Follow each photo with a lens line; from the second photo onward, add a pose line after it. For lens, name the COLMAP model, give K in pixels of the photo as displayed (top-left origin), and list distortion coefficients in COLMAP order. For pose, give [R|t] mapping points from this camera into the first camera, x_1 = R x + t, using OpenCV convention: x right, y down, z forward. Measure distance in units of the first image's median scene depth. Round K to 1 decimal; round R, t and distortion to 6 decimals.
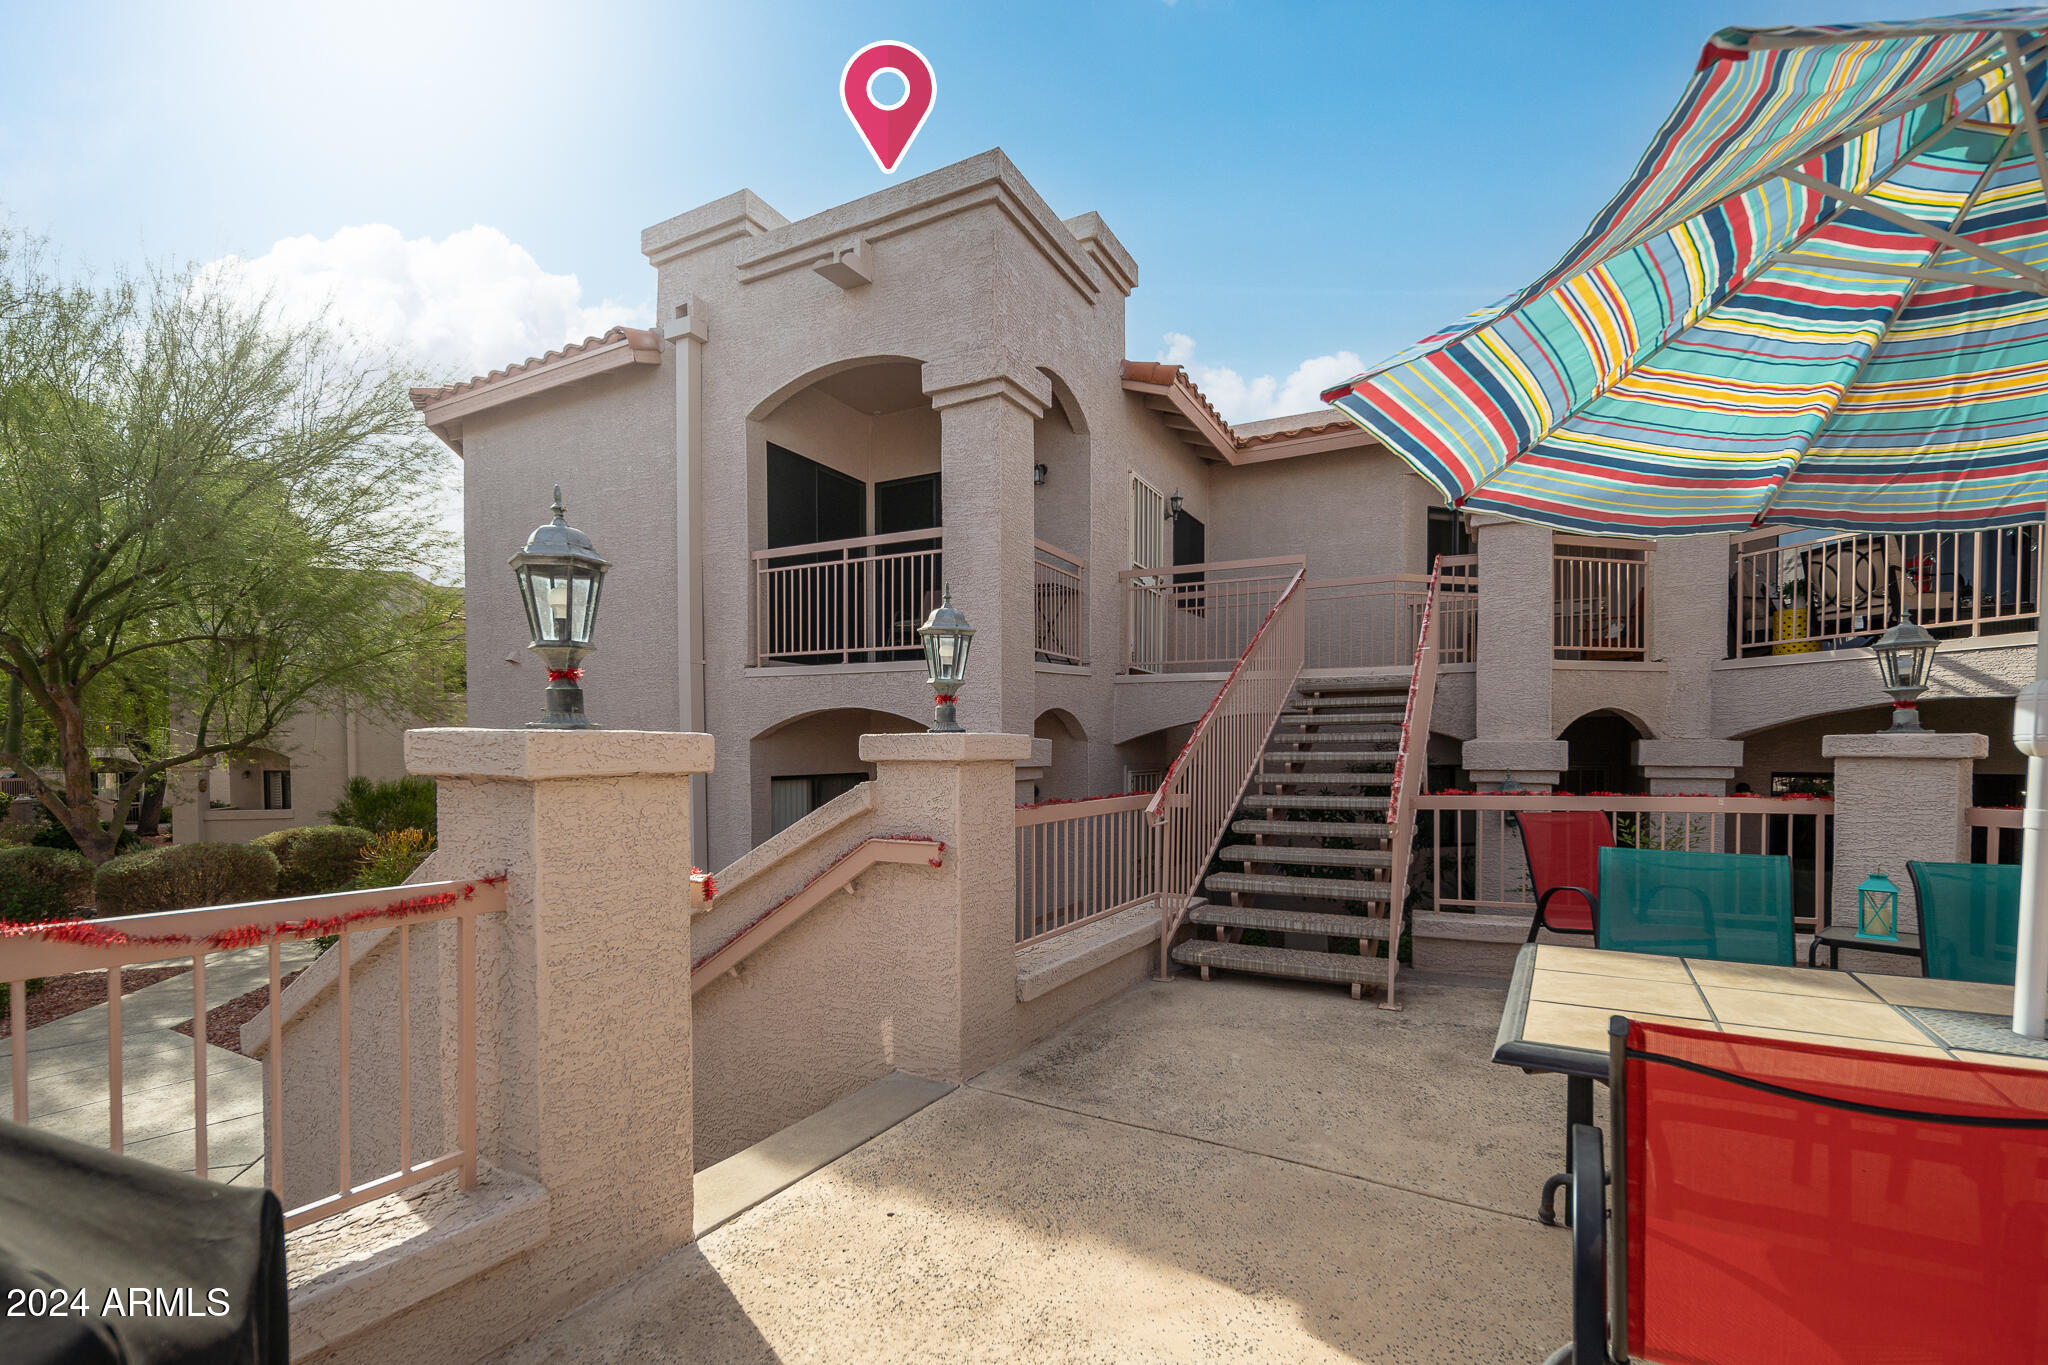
lens RADIAL K [[936.2, 0, 988.0], [0, 936.2, 748.3], [0, 0, 1]] dist [0.001634, -0.000050]
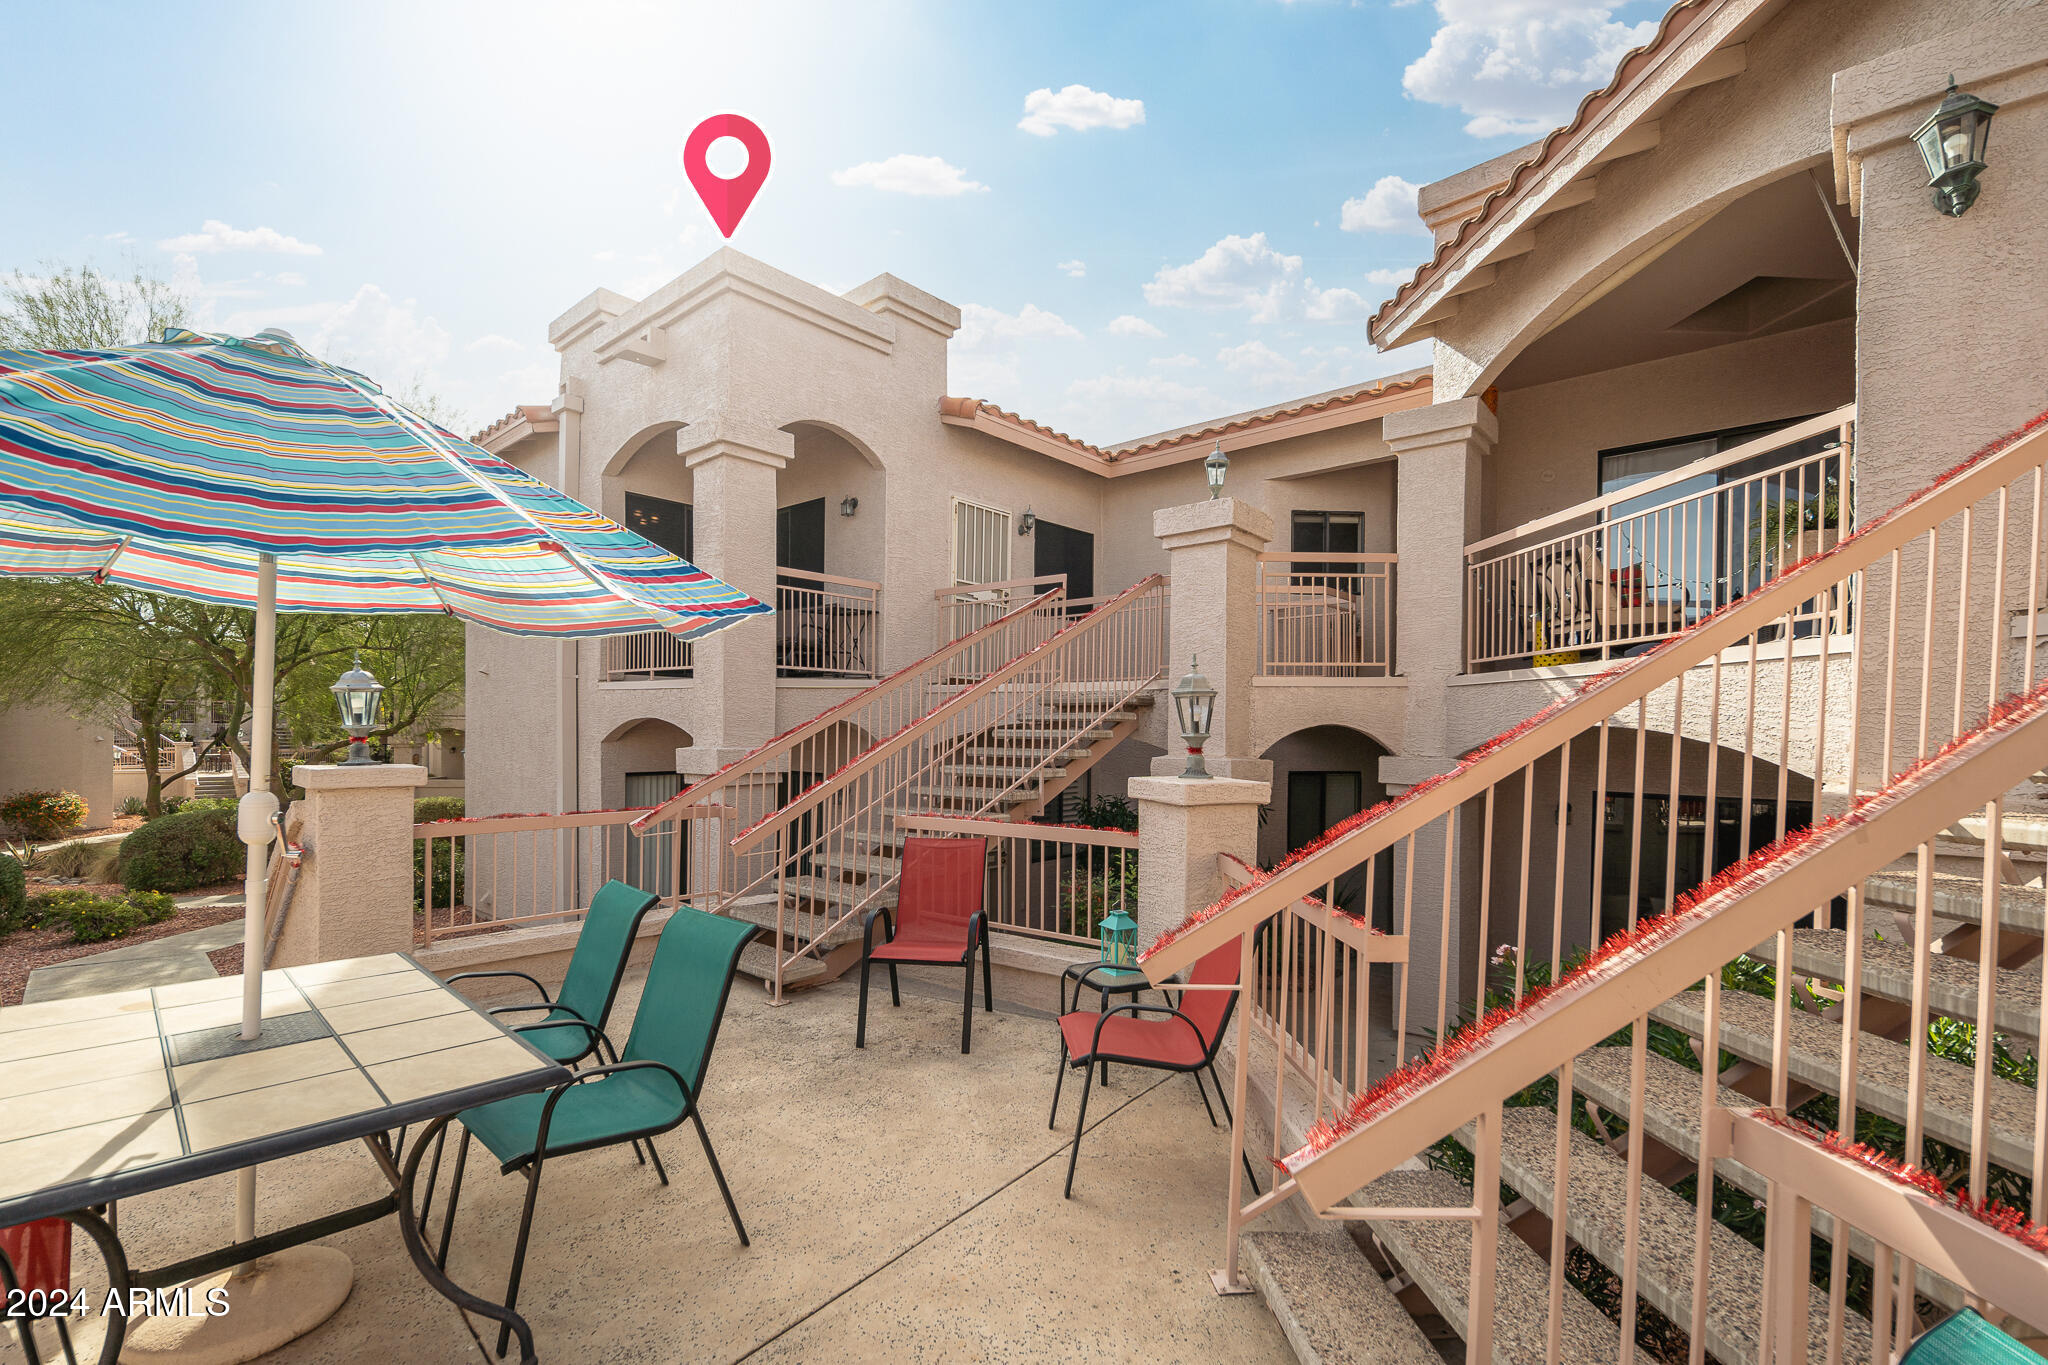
lens RADIAL K [[936.2, 0, 1028.9], [0, 936.2, 696.3], [0, 0, 1]] dist [0.001634, -0.000050]
pose [[0.971793, 0.002997, -0.235817, 0.574605], [-0.009763, 0.999573, -0.027530, -0.041480], [0.235634, 0.029055, 0.971407, -0.030812]]
